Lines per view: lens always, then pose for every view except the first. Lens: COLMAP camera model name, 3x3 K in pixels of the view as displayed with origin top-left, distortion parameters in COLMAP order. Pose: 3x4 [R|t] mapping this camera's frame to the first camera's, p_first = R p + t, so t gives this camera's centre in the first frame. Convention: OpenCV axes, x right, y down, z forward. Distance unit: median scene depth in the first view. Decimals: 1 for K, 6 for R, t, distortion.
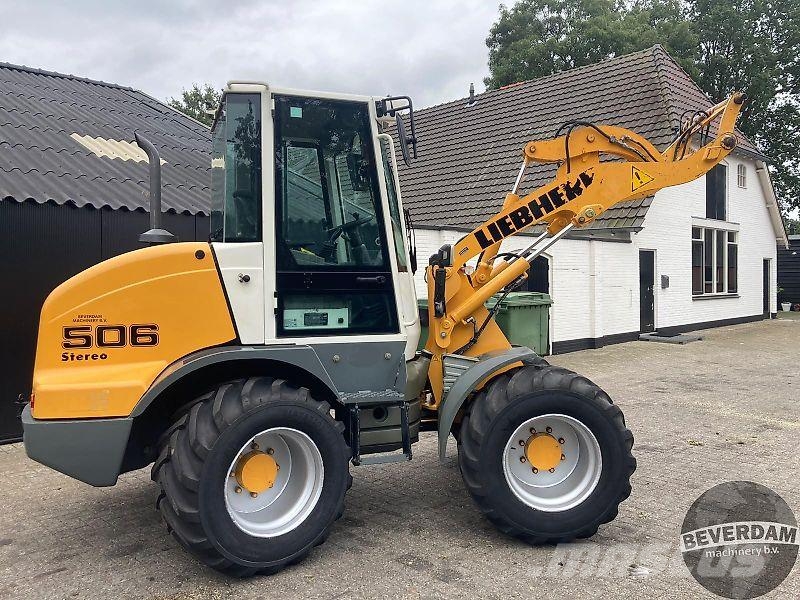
lens RADIAL K [[652.3, 0, 398.0], [0, 652.3, 287.6], [0, 0, 1]] dist [0.029571, -0.025750]
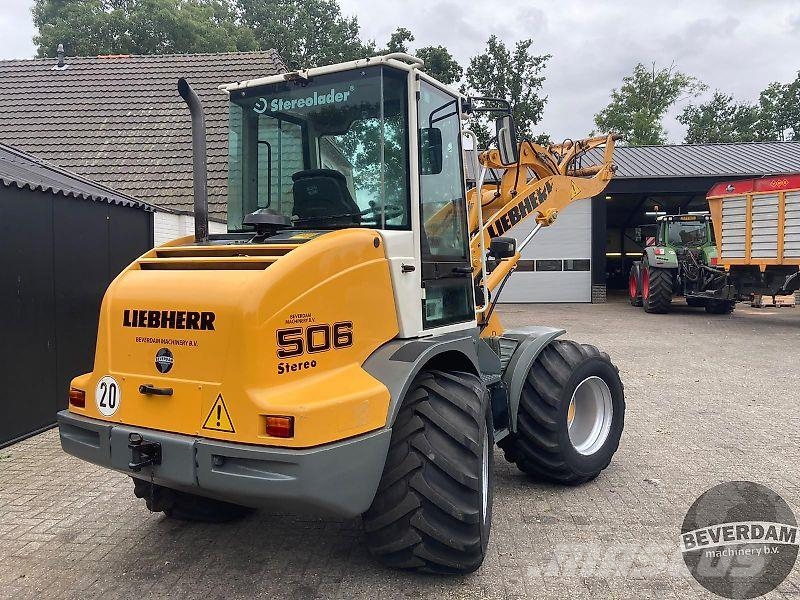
lens RADIAL K [[652.3, 0, 409.4], [0, 652.3, 280.0], [0, 0, 1]] dist [0.029571, -0.025750]
pose [[0.757748, -0.014580, 0.652384, -0.836867], [0.011450, 0.999894, 0.009048, -0.005937], [-0.652447, 0.000614, 0.757834, 0.277710]]
